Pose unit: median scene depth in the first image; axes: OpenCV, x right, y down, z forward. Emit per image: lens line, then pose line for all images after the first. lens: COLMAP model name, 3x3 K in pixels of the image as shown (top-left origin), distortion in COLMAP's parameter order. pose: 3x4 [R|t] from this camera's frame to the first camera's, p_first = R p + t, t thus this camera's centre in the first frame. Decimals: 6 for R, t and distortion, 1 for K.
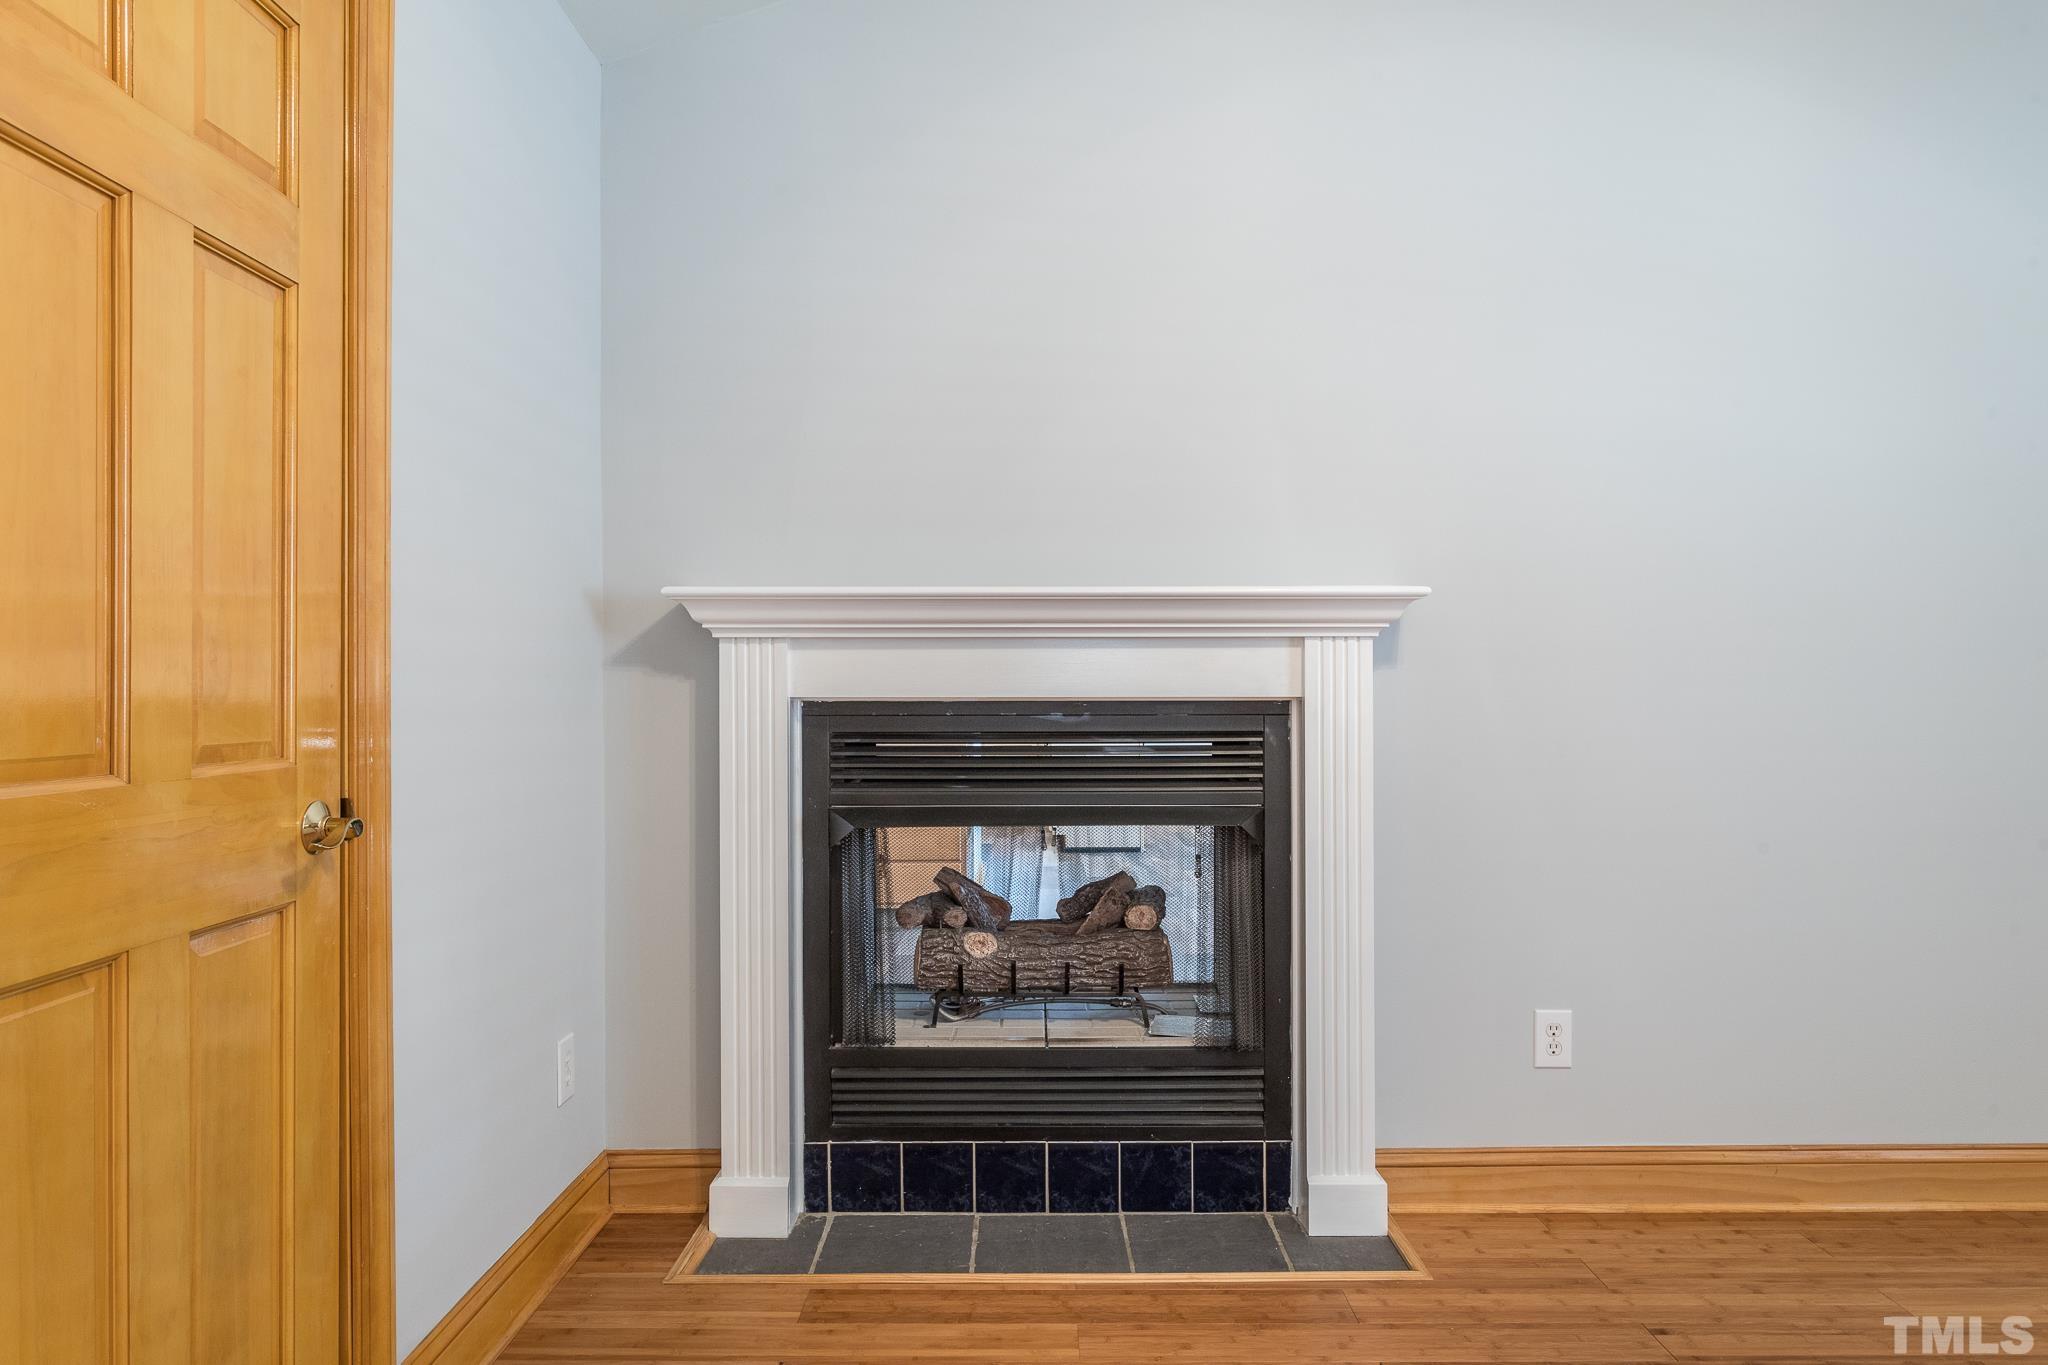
lens RADIAL K [[1269.0, 0, 1024.0], [0, 1269.0, 682.5], [0, 0, 1]] dist [-0.006278, -0.000051]
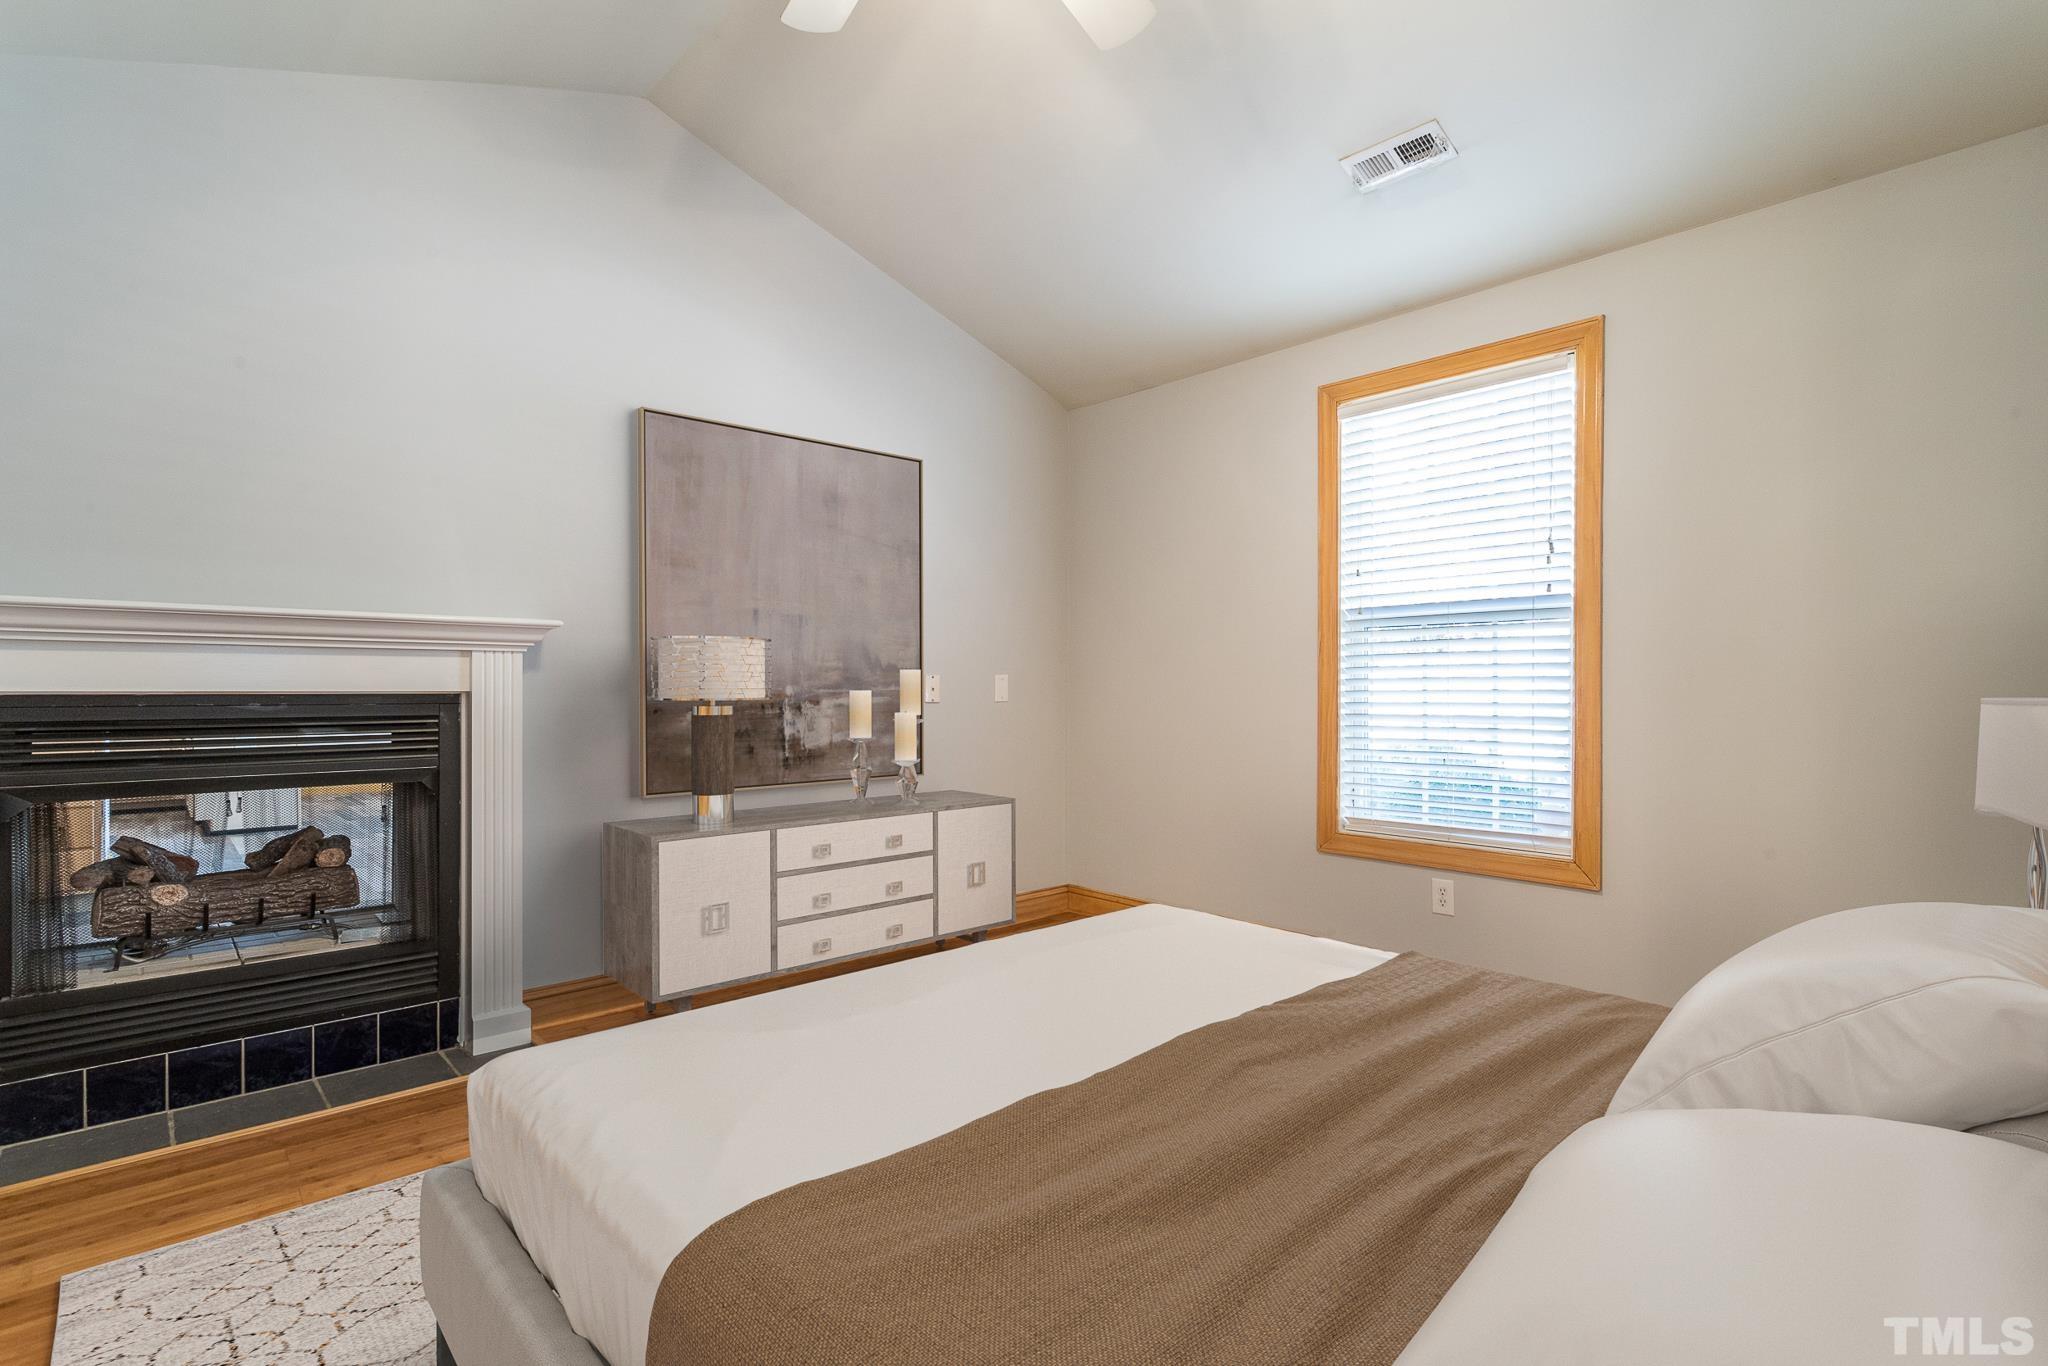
lens RADIAL K [[972.2, 0, 1033.6], [0, 972.2, 687.4], [0, 0, 1]] dist [0.001585, -0.000498]
pose [[0.731450, 0.002464, 0.681890, -0.065799], [-0.008131, 0.999954, 0.005108, -0.003808], [-0.681846, -0.009281, 0.731437, -0.248492]]
